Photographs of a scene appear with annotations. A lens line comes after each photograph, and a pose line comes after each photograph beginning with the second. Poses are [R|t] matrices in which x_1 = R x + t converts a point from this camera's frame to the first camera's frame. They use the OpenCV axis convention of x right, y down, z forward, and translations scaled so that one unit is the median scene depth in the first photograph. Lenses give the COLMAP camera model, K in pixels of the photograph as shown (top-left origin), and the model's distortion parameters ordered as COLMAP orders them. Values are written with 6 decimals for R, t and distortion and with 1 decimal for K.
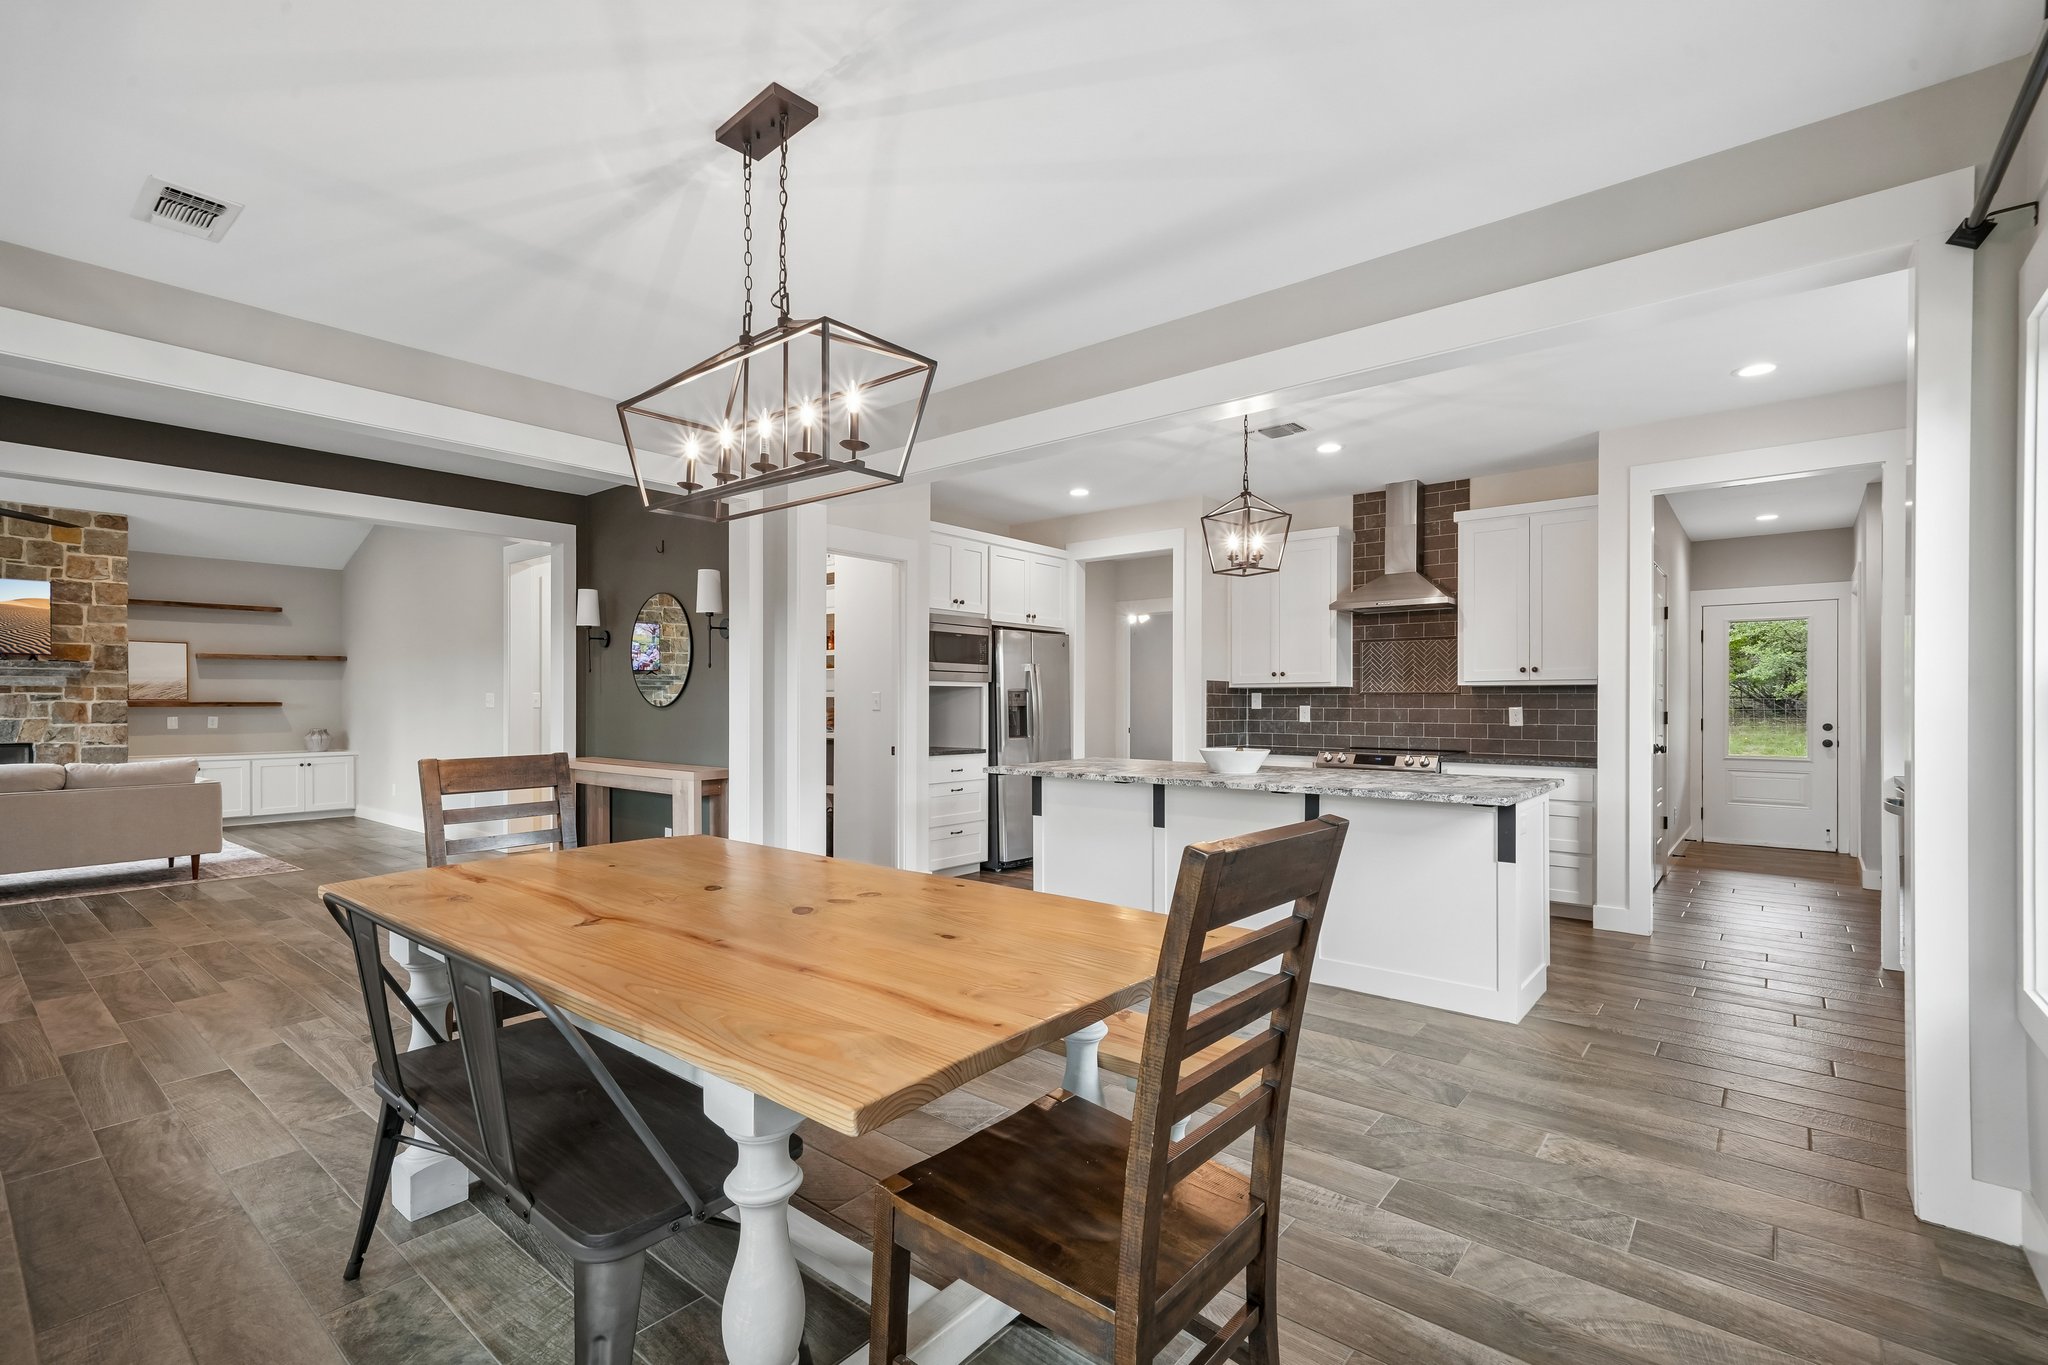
lens RADIAL K [[931.2, 0, 1023.4], [0, 931.2, 699.7], [0, 0, 1]] dist [0.015162, 0.000120]
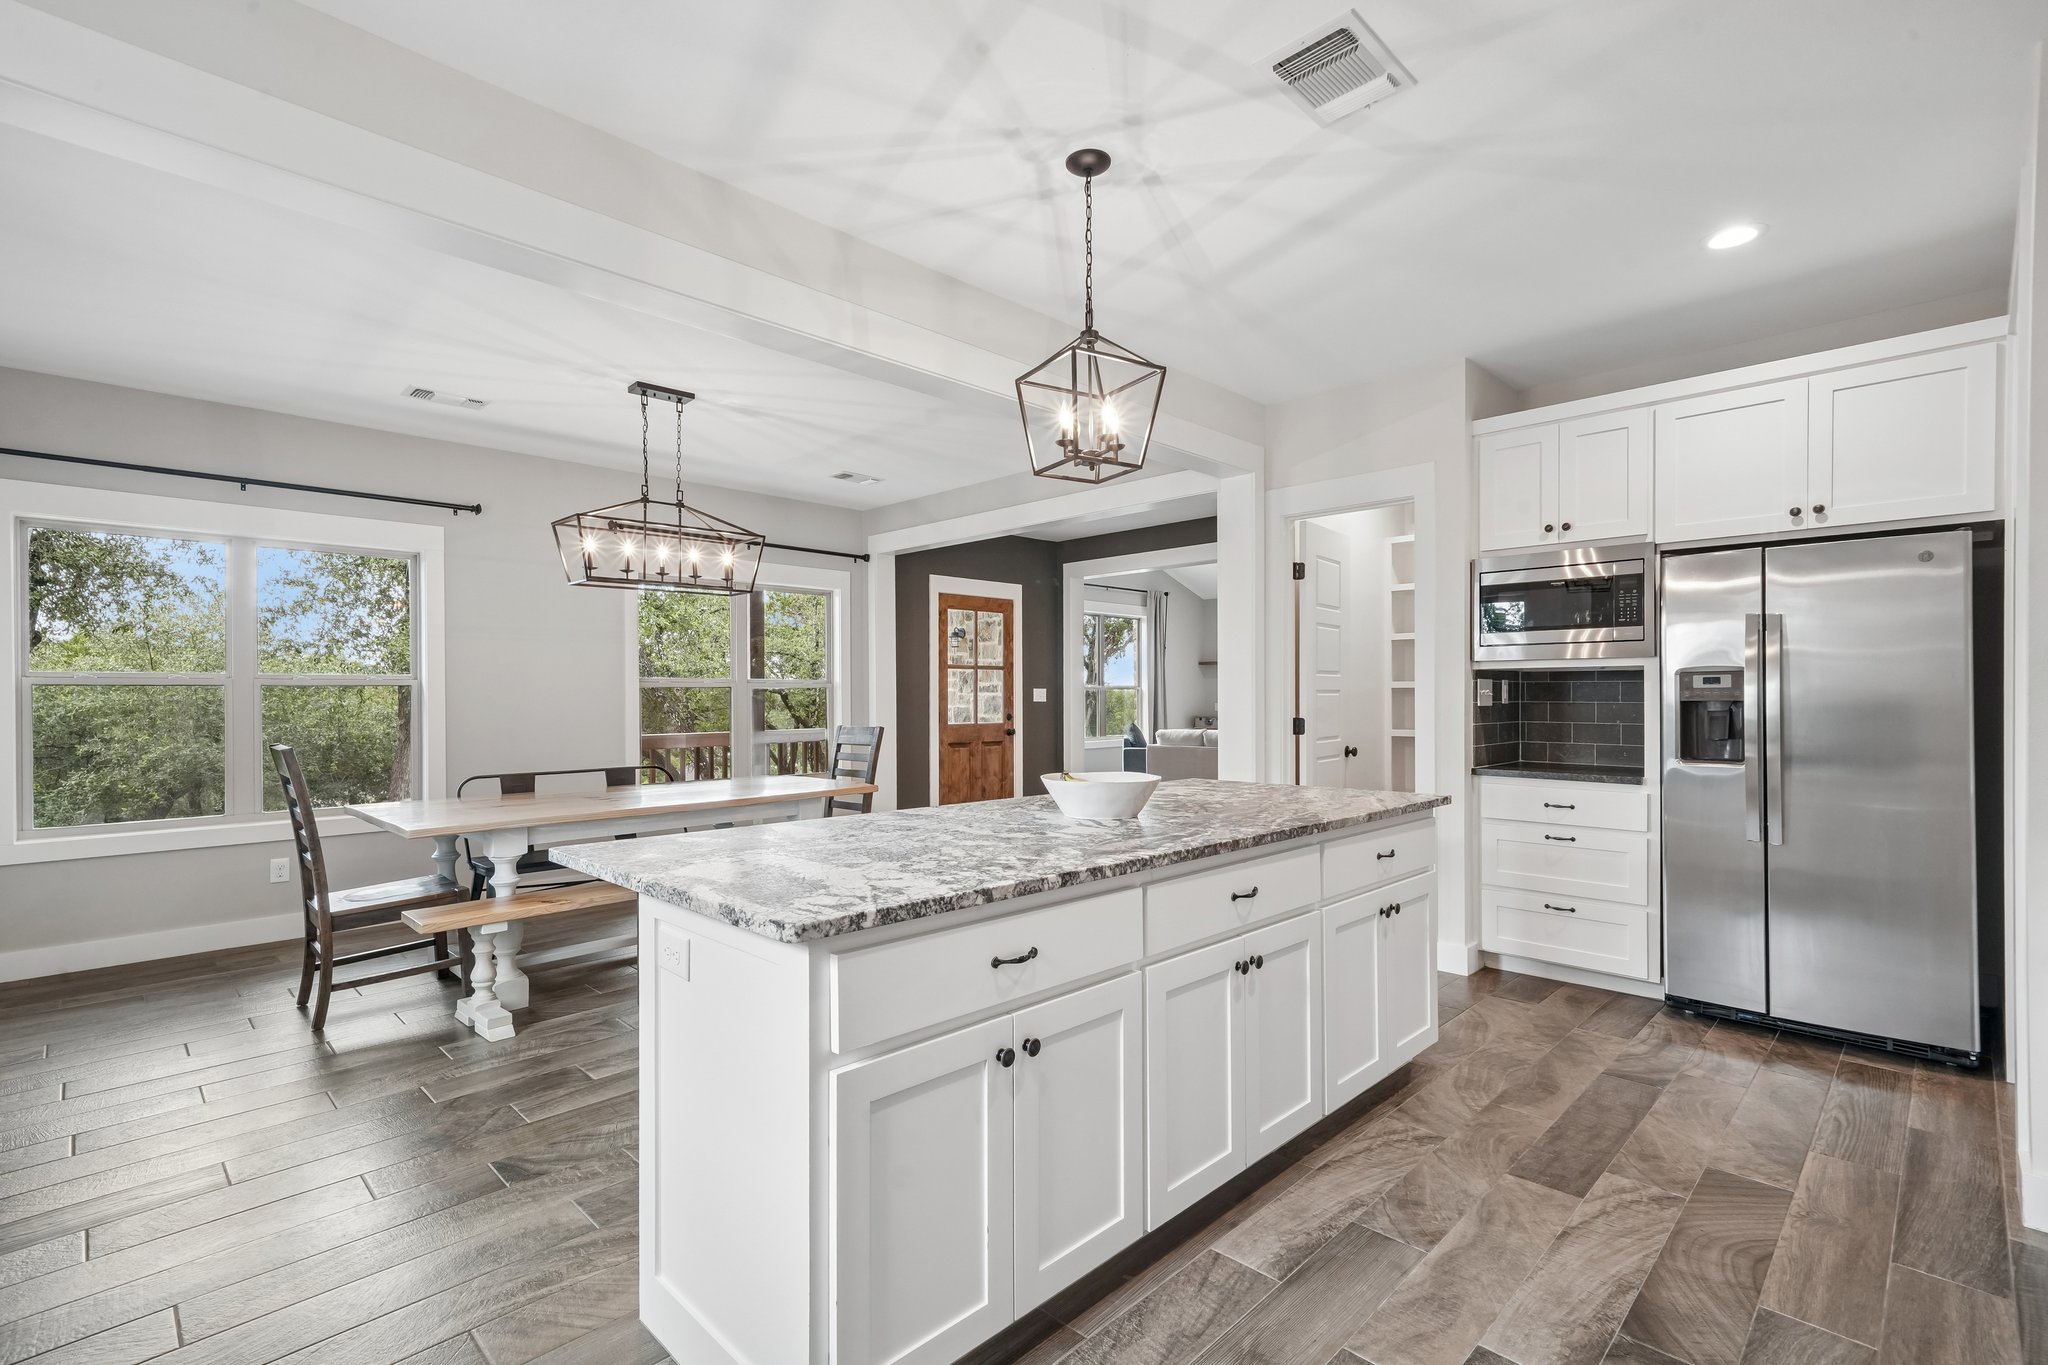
lens RADIAL K [[931.2, 0, 1023.4], [0, 931.2, 699.7], [0, 0, 1]] dist [0.015162, 0.000120]
pose [[-0.098065, 0.006324, -0.995160, 0.558860], [0.007850, 0.999954, 0.005581, 0.000816], [0.995149, -0.007265, -0.098110, 0.690981]]
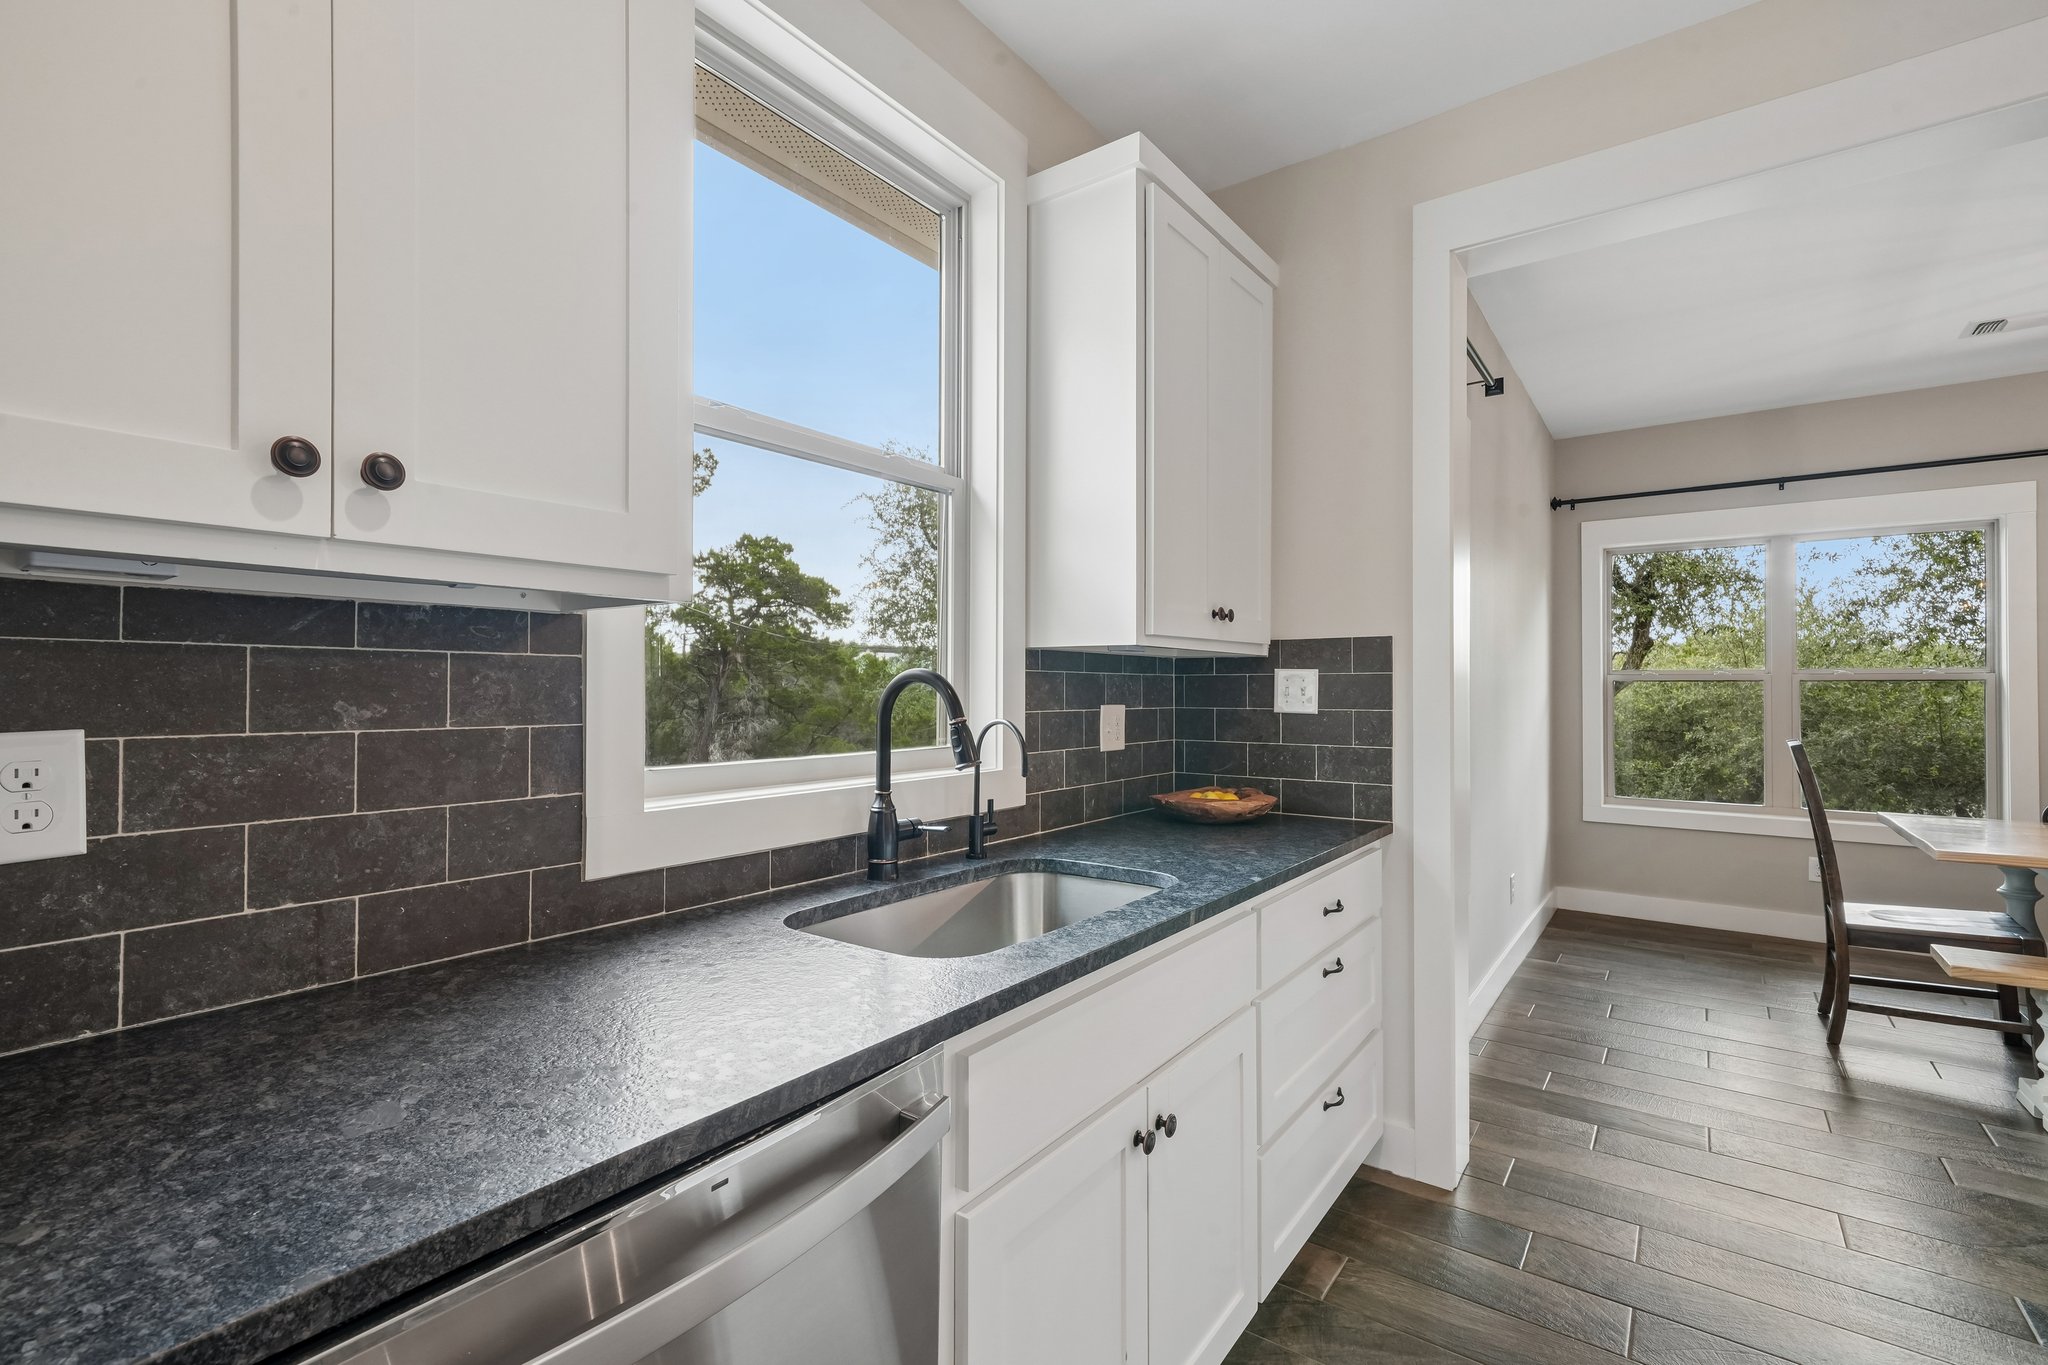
lens RADIAL K [[917.3, 0, 1018.7], [0, 917.3, 681.4], [0, 0, 1]] dist [0.008796, 0.000992]
pose [[-0.998585, -0.004715, -0.052973, 0.525410], [-0.004089, 0.999921, -0.011911, 0.000698], [0.053025, -0.011678, -0.998525, 0.720127]]
